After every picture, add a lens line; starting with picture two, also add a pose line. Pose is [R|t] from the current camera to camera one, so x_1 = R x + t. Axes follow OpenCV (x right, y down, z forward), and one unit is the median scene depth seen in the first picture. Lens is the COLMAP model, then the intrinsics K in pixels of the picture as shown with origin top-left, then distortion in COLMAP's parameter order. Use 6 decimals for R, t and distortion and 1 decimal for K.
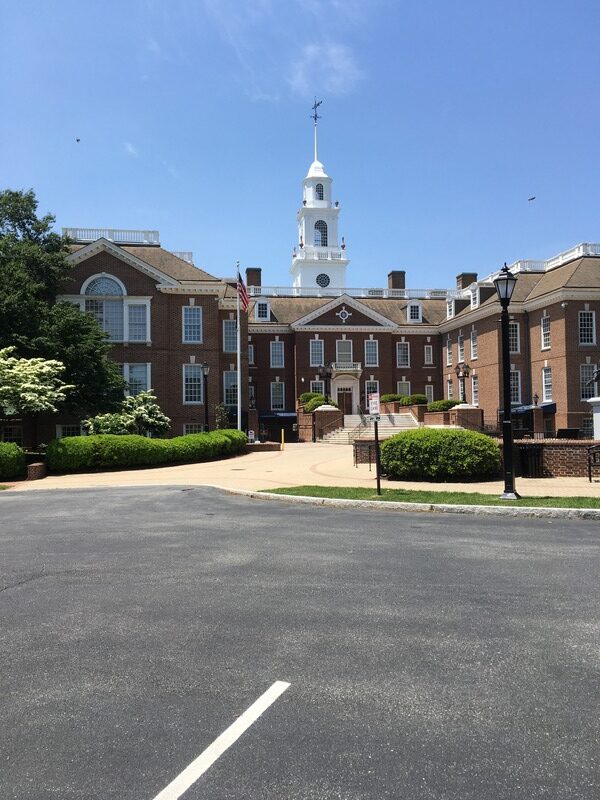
lens RADIAL K [[689.7, 0, 299.6], [0, 689.7, 406.0], [0, 0, 1]] dist [0.050359, -0.037184]
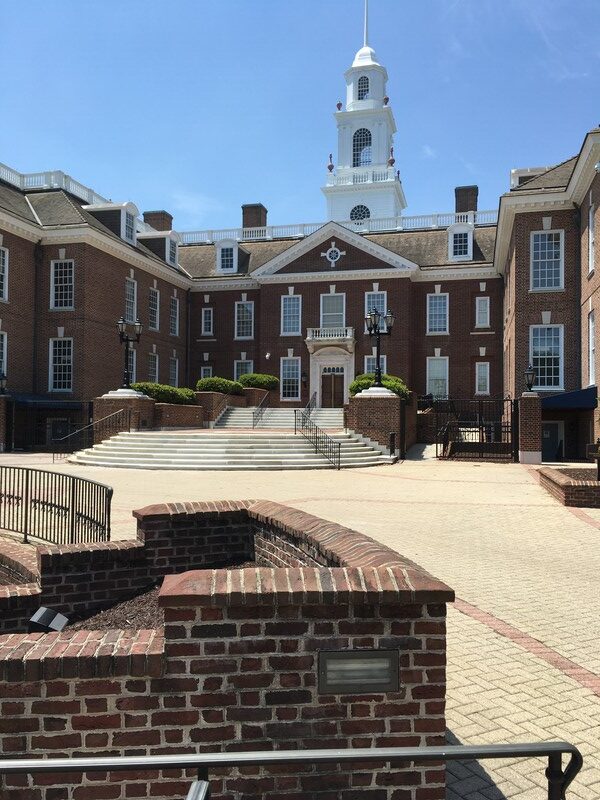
lens RADIAL K [[689.7, 0, 292.1], [0, 689.7, 405.8], [0, 0, 1]] dist [0.050359, -0.037184]
pose [[0.909207, 0.011552, -0.416183, 0.423487], [-0.009718, 0.999931, 0.006524, 0.008450], [0.416230, -0.001887, 0.909257, 0.553862]]
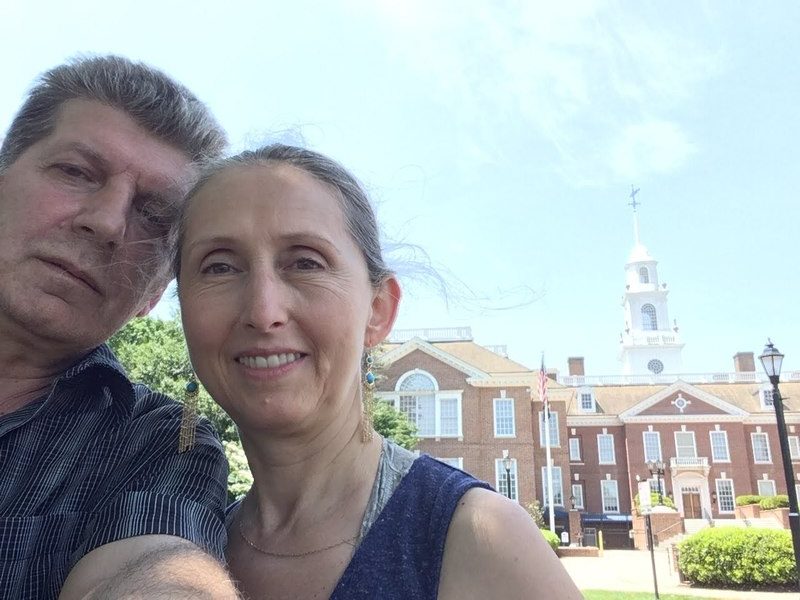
lens RADIAL K [[726.0, 0, 380.0], [0, 726.0, 295.4], [0, 0, 1]] dist [0.013429, -0.043112]
pose [[0.937214, -0.081044, -0.339209, 0.041235], [-0.018437, 0.959751, -0.280245, 0.006952], [0.348268, 0.268904, 0.897998, -0.024773]]
